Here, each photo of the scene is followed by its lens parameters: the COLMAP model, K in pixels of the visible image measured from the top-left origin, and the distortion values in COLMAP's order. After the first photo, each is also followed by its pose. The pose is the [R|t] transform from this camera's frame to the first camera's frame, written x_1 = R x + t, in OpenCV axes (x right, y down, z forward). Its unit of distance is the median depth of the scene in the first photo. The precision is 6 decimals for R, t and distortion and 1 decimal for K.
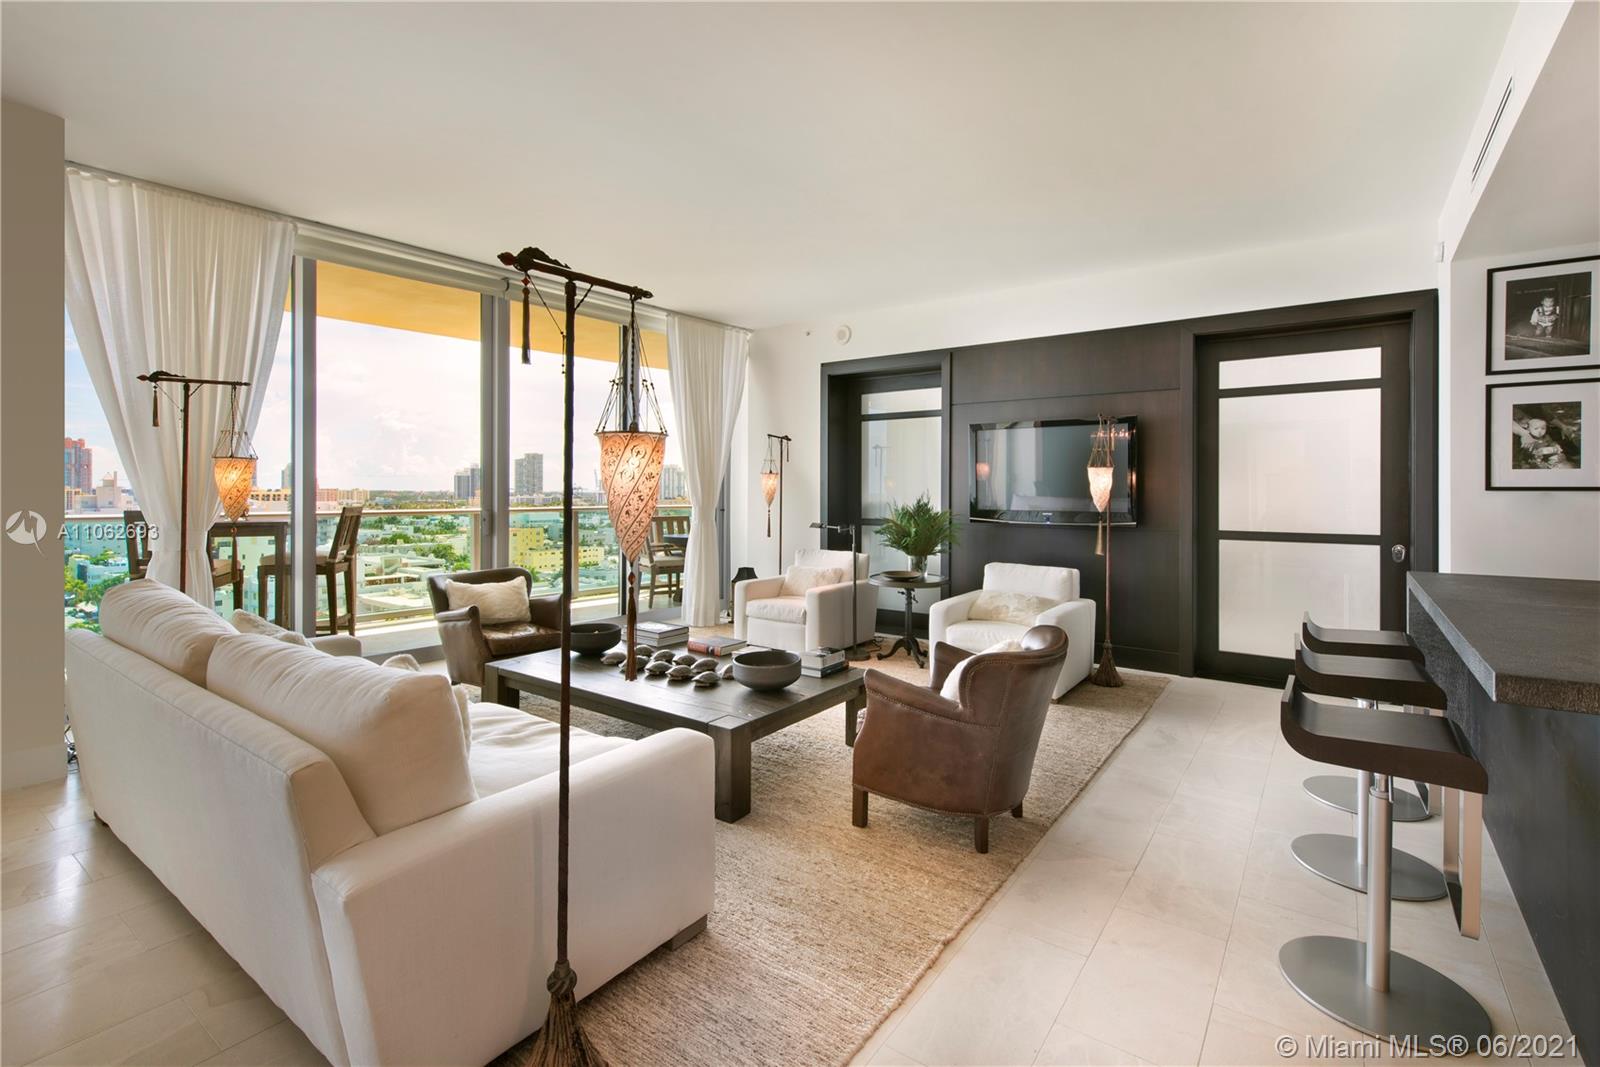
lens RADIAL K [[698.0, 0, 846.2], [0, 698.0, 487.4], [0, 0, 1]] dist [0.012777, -0.000263]
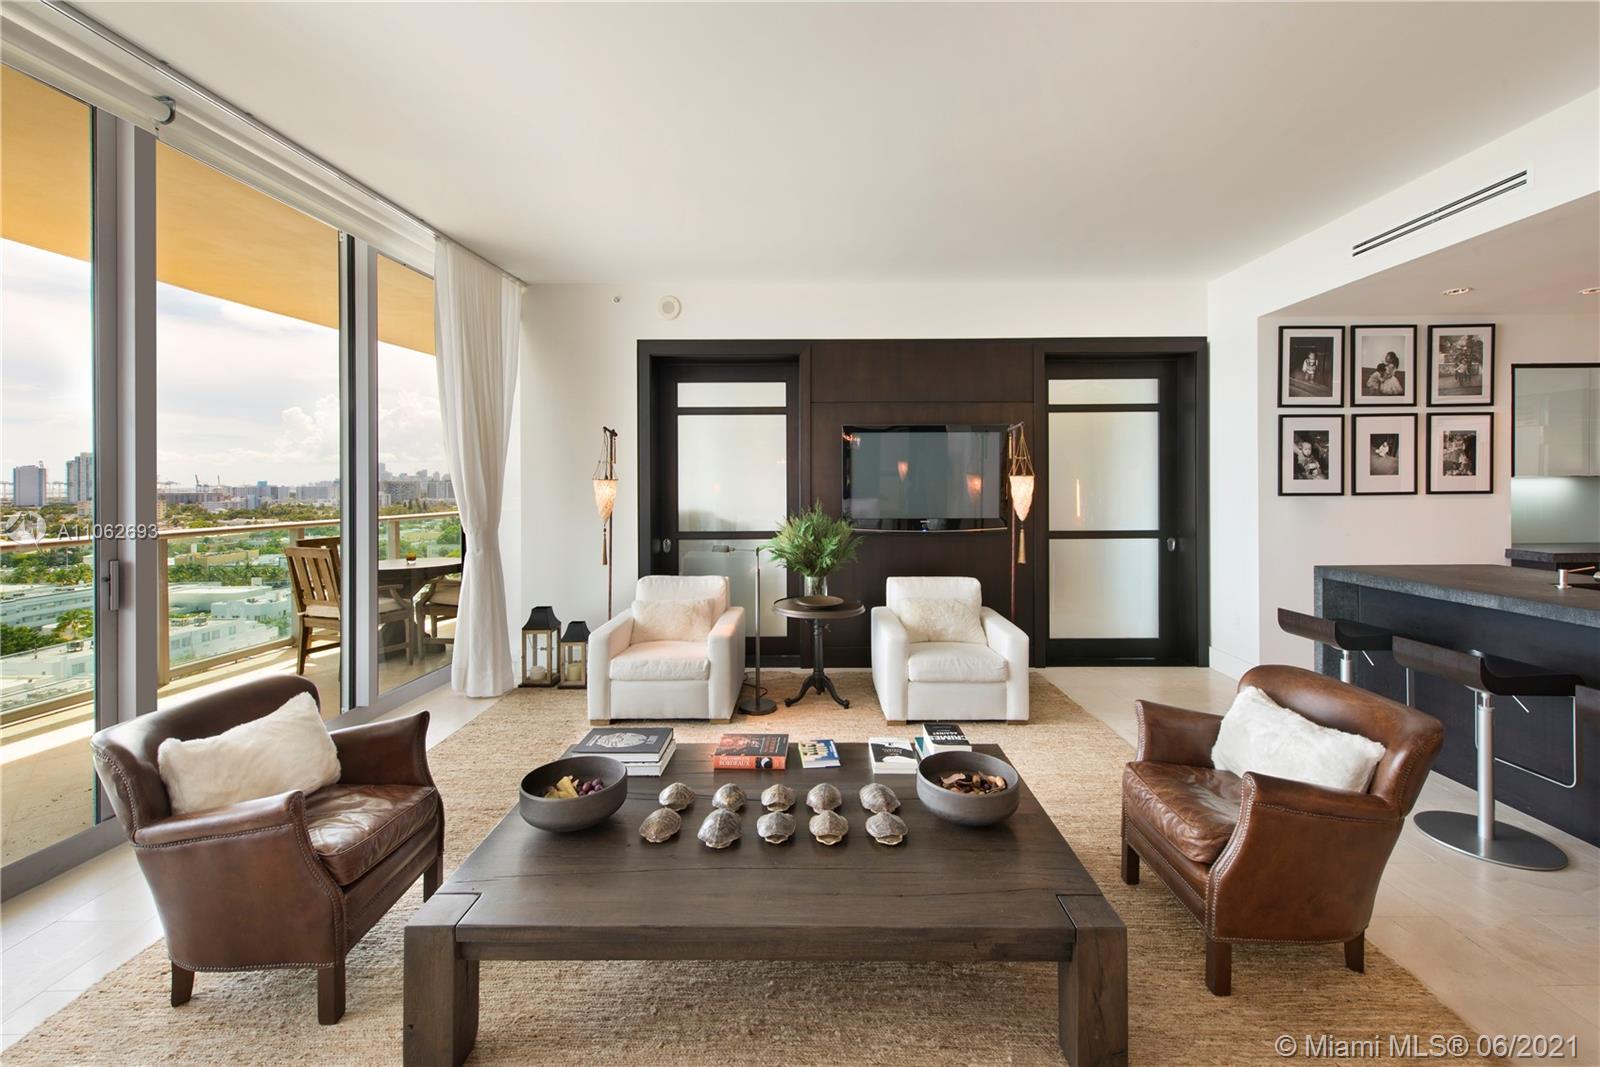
lens RADIAL K [[641.2, 0, 796.2], [0, 641.2, 493.2], [0, 0, 1]] dist [0.000058, -0.000501]
pose [[0.836286, -0.013651, 0.548124, -0.448641], [0.005217, 0.999843, 0.016942, -0.023112], [-0.548269, -0.011309, 0.836226, 0.456242]]
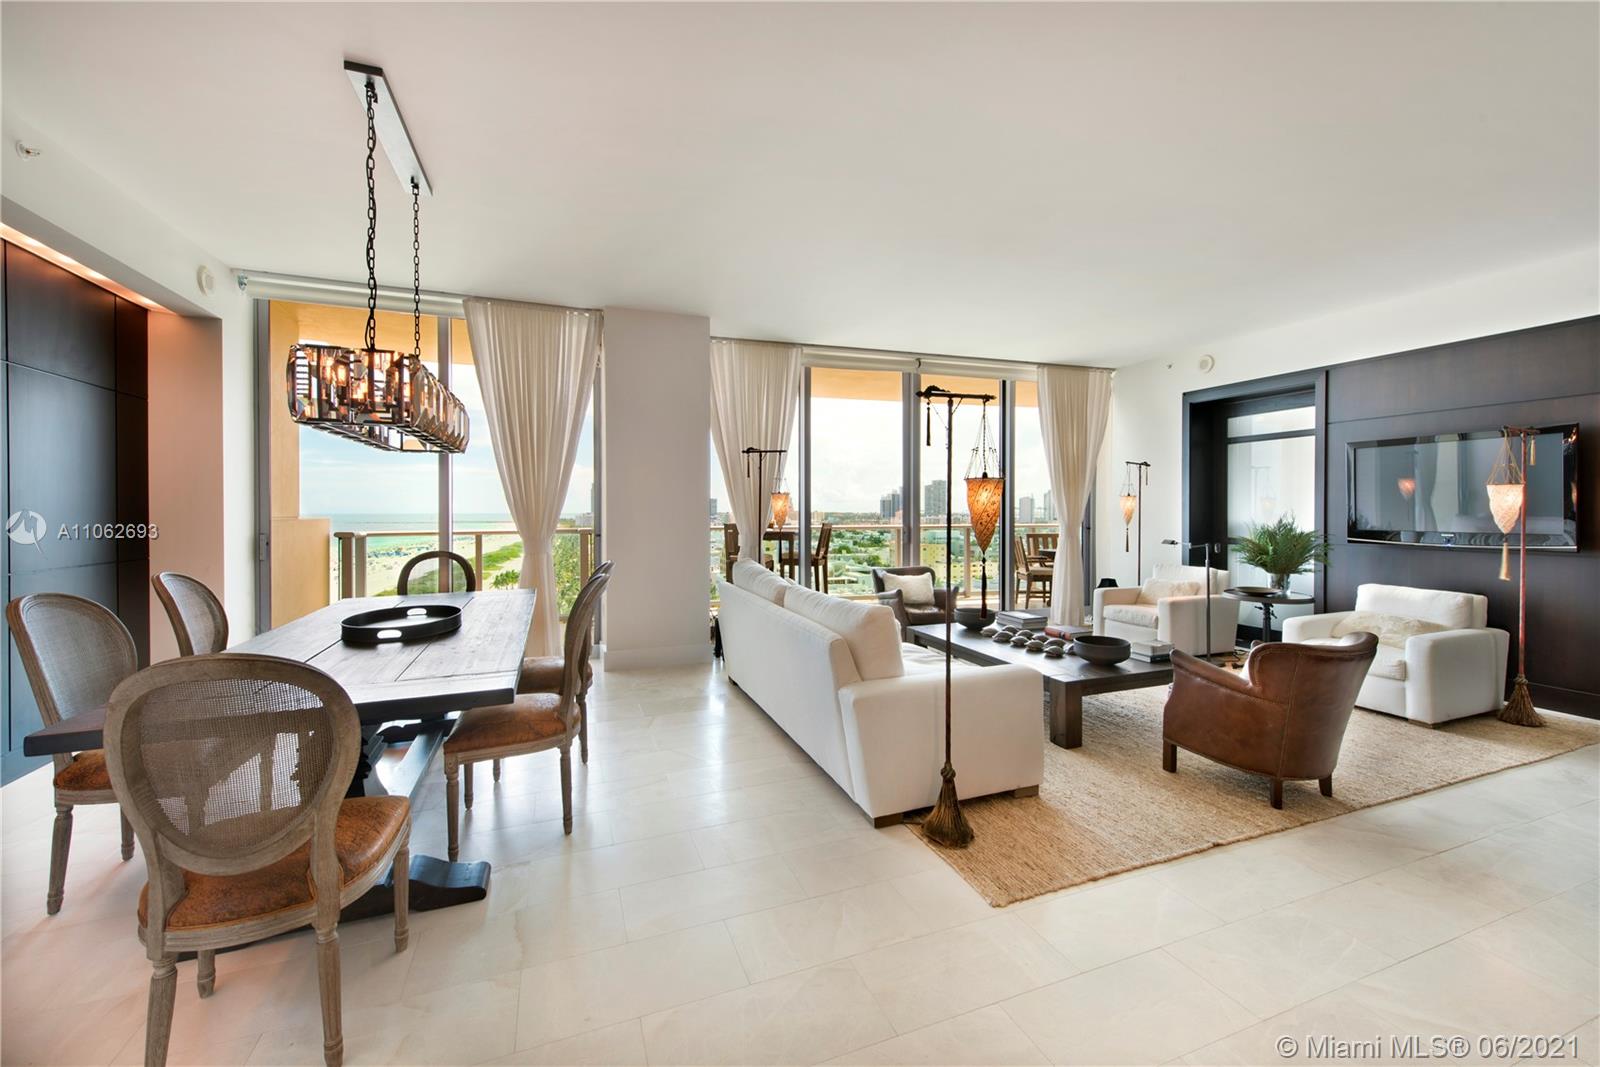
lens RADIAL K [[643.8, 0, 831.5], [0, 643.8, 521.6], [0, 0, 1]] dist [-0.001152, -0.000105]
pose [[0.833373, 0.005223, -0.552687, 0.097030], [0.005677, 0.999822, 0.018009, -0.000062], [0.552682, -0.018146, 0.833195, -0.202875]]
